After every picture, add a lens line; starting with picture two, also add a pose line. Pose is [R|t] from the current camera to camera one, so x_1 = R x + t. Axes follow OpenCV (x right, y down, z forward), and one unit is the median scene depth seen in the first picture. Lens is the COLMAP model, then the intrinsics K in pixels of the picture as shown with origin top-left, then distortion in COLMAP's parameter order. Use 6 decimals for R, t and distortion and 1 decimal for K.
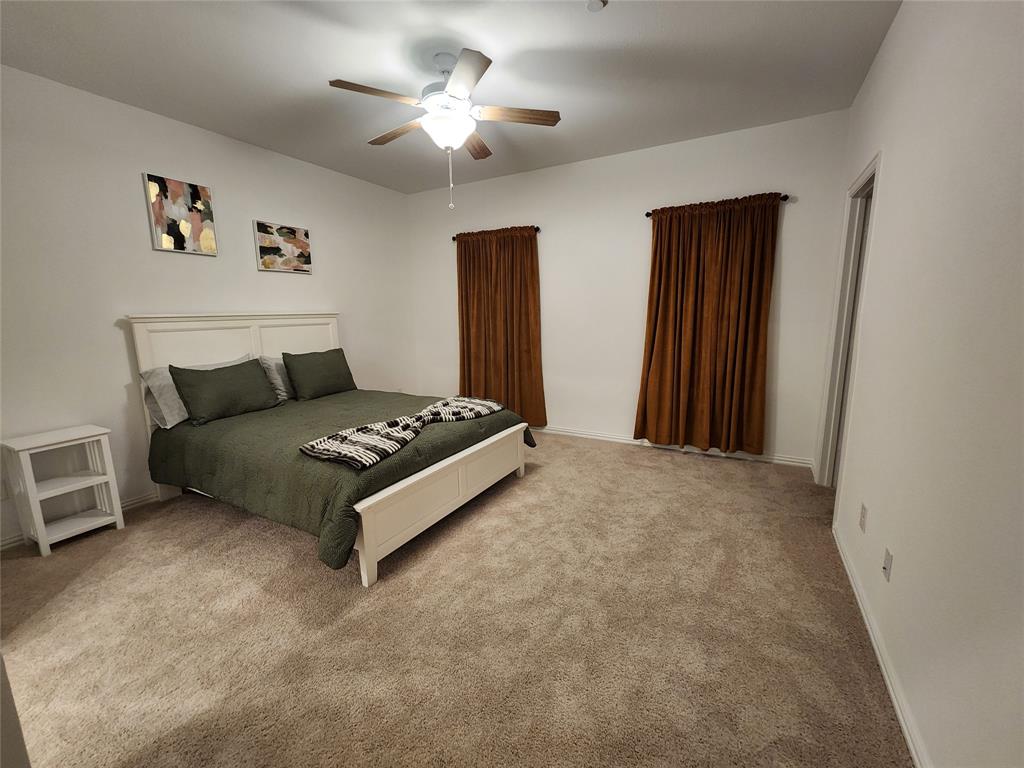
lens RADIAL K [[421.9, 0, 512.3], [0, 421.9, 386.6], [0, 0, 1]] dist [-0.000943, -0.000050]
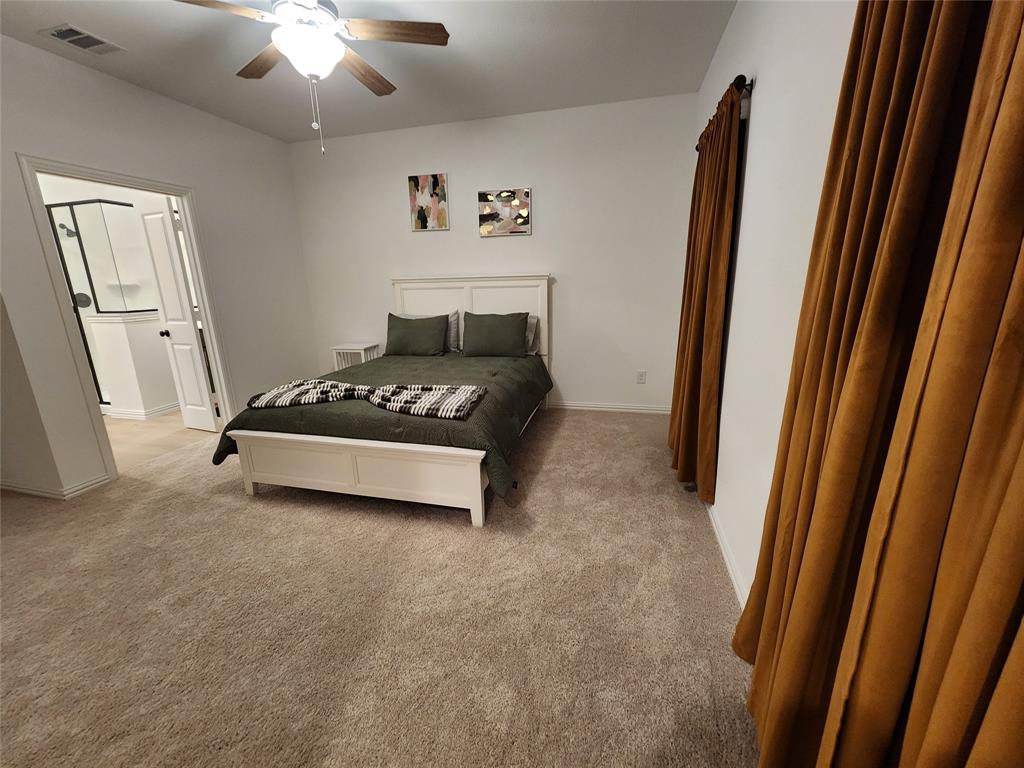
lens RADIAL K [[421.9, 0, 512.3], [0, 421.9, 386.6], [0, 0, 1]] dist [-0.000943, -0.000050]
pose [[0.257178, 0.255372, -0.932011, 0.617305], [-0.150145, 0.963299, 0.222514, -0.162188], [0.954629, 0.082711, 0.286082, 0.834953]]
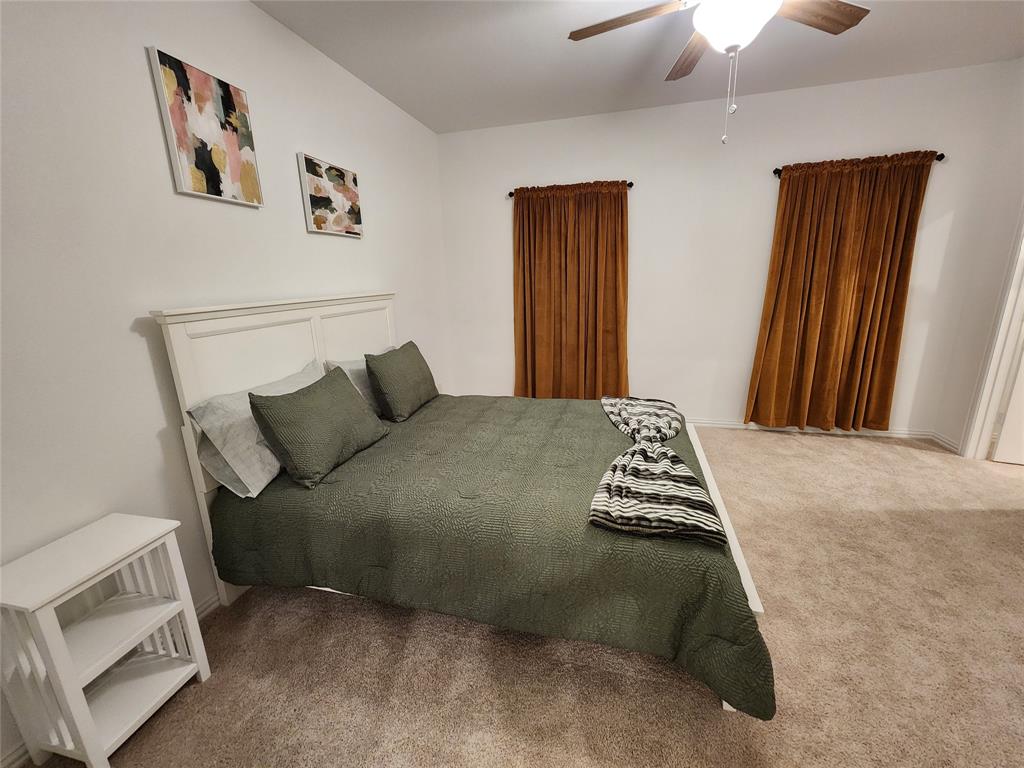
lens RADIAL K [[420.9, 0, 512.0], [0, 420.9, 384.0], [0, 0, 1]] dist [0.001679, 0.000210]
pose [[0.969693, -0.074044, 0.232837, -0.488721], [0.057796, 0.995442, 0.075860, -0.072520], [-0.237393, -0.060104, 0.969553, 0.279074]]
